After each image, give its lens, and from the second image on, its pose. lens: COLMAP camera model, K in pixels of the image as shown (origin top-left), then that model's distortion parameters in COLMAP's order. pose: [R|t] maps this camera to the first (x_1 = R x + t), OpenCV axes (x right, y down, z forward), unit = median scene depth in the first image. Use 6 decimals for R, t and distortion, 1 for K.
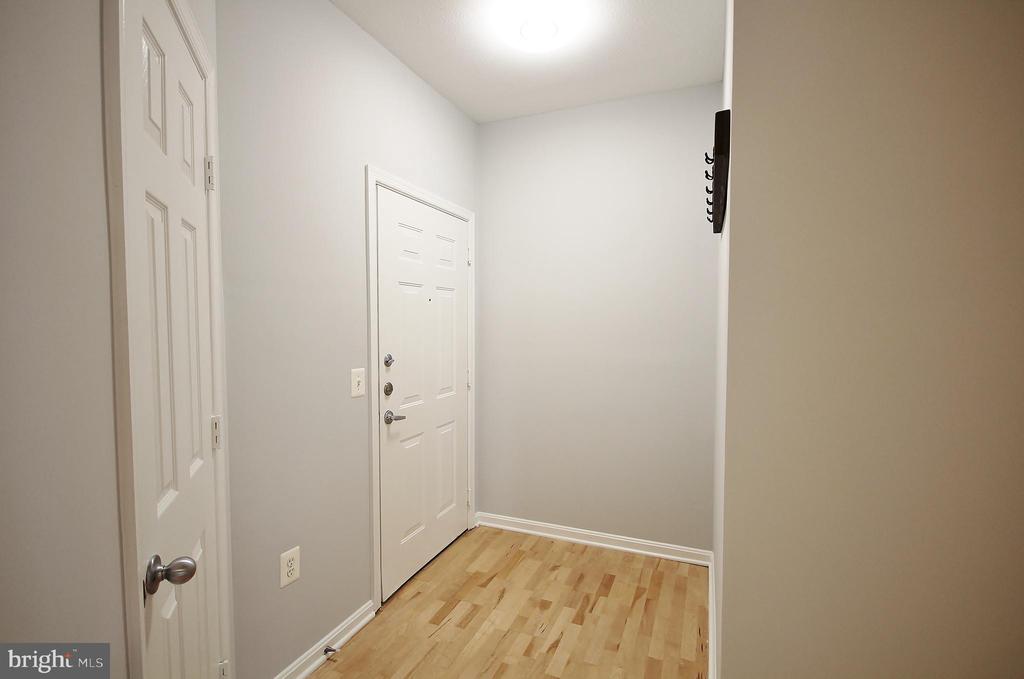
lens RADIAL K [[478.6, 0, 512.3], [0, 478.6, 342.7], [0, 0, 1]] dist [-0.000268, -0.000414]
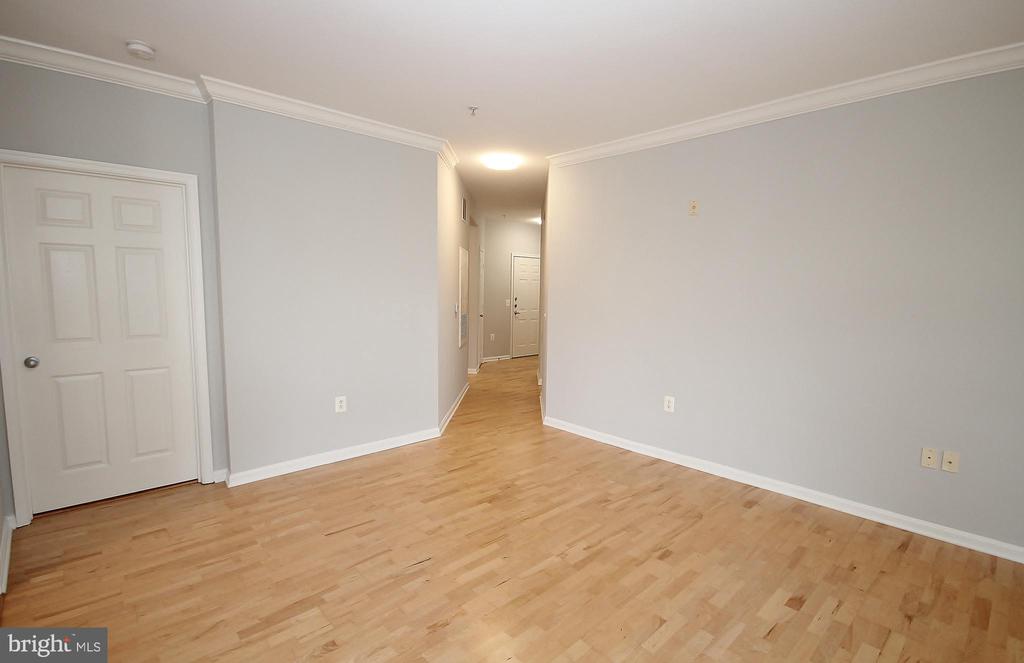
lens RADIAL K [[485.0, 0, 511.7], [0, 485.0, 336.6], [0, 0, 1]] dist [0.003572, 0.000464]
pose [[0.913012, 0.067030, -0.402388, 1.391993], [-0.045379, 0.996974, 0.063111, 0.099787], [0.405401, -0.039361, 0.913291, -2.796506]]
